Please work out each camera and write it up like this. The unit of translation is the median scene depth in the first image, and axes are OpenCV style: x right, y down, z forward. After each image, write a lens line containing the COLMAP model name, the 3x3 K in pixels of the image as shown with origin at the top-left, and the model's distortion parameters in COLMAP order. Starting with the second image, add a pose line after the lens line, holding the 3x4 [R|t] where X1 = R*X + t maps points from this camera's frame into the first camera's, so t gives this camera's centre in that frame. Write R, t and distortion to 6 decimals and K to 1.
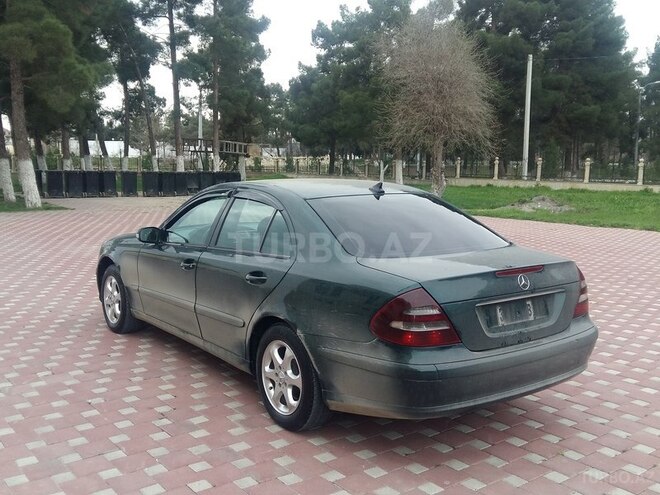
lens RADIAL K [[690.6, 0, 332.0], [0, 690.6, 249.0], [0, 0, 1]] dist [0.116625, -0.256456]
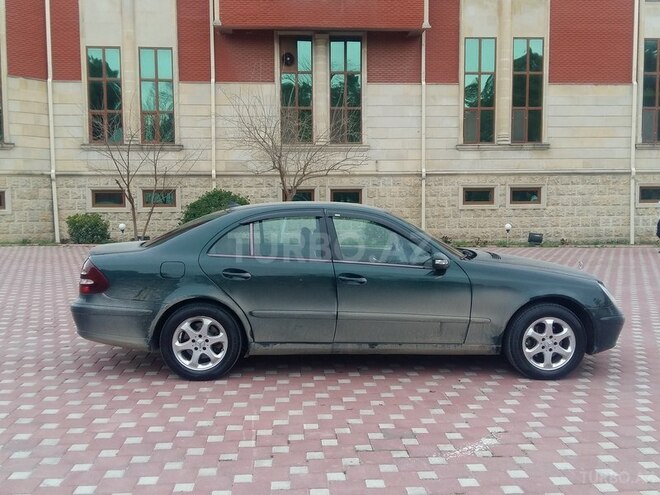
lens RADIAL K [[690.6, 0, 332.0], [0, 690.6, 249.0], [0, 0, 1]] dist [0.116625, -0.256456]
pose [[-0.563911, 0.049431, -0.824355, 0.281353], [-0.121011, 0.982487, 0.141692, -0.056938], [0.816922, 0.179657, -0.548053, 0.498302]]
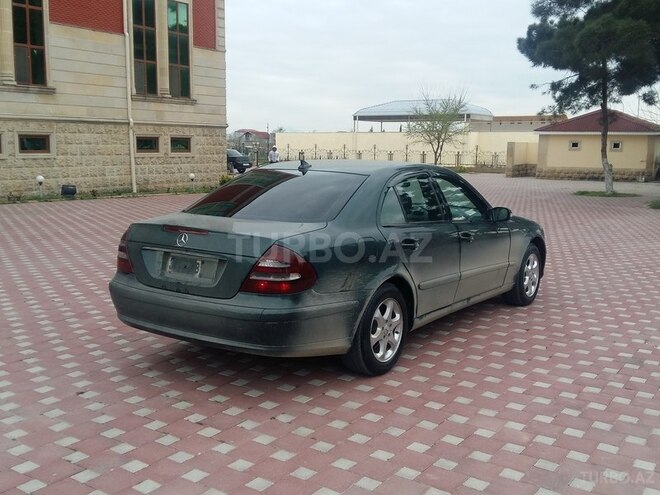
lens RADIAL K [[690.6, 0, 332.0], [0, 690.6, 249.0], [0, 0, 1]] dist [0.116625, -0.256456]
pose [[0.308509, 0.128825, -0.942458, 0.298584], [-0.139251, 0.986229, 0.089225, -0.015445], [0.940974, 0.103711, 0.322199, 0.179847]]
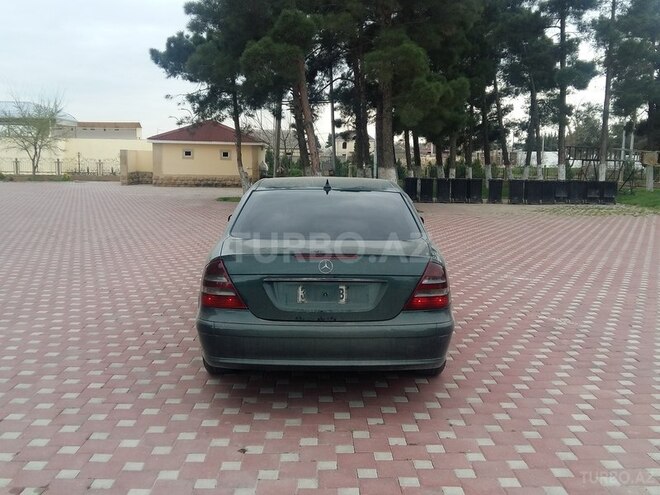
lens RADIAL K [[690.6, 0, 332.0], [0, 690.6, 249.0], [0, 0, 1]] dist [0.116625, -0.256456]
pose [[0.804440, 0.071853, -0.589673, 0.193895], [-0.081061, 0.996650, 0.010859, 0.001422], [0.588477, 0.039064, 0.807569, 0.023650]]
